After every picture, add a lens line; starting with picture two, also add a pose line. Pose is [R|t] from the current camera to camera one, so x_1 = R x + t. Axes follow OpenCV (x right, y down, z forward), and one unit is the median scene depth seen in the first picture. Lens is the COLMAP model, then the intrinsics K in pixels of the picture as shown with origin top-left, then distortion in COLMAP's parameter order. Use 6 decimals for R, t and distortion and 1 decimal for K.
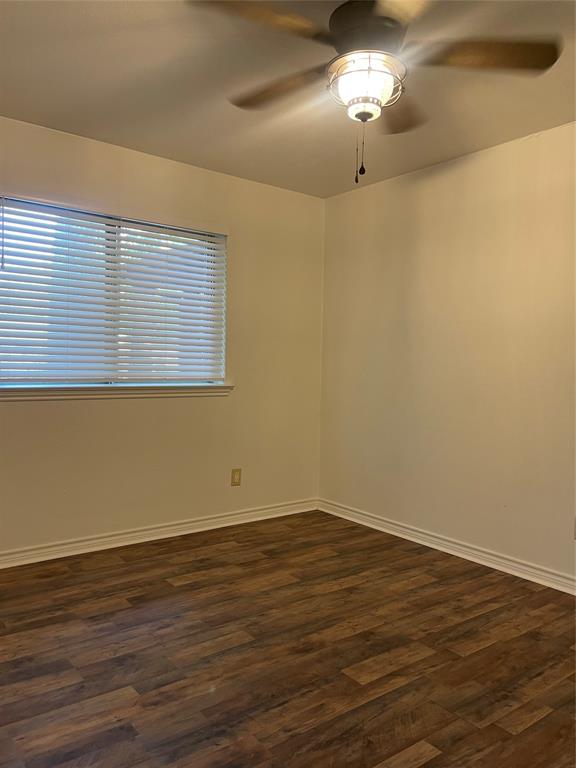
lens RADIAL K [[588.9, 0, 288.7], [0, 588.9, 382.3], [0, 0, 1]] dist [0.080033, -0.083985]
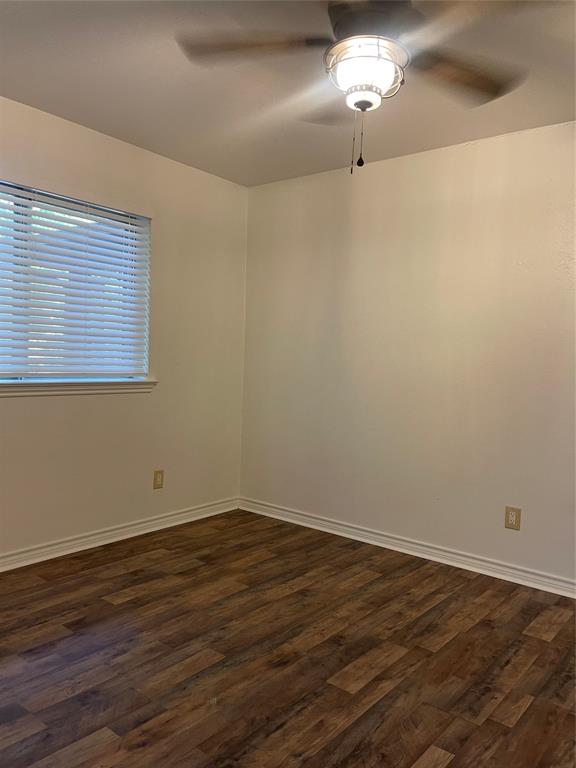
lens RADIAL K [[588.9, 0, 291.3], [0, 588.9, 381.7], [0, 0, 1]] dist [0.080033, -0.083985]
pose [[0.972463, 0.002433, 0.233044, -0.167022], [-0.005721, 0.999893, 0.013434, -0.011600], [-0.232986, -0.014398, 0.972373, 0.070688]]
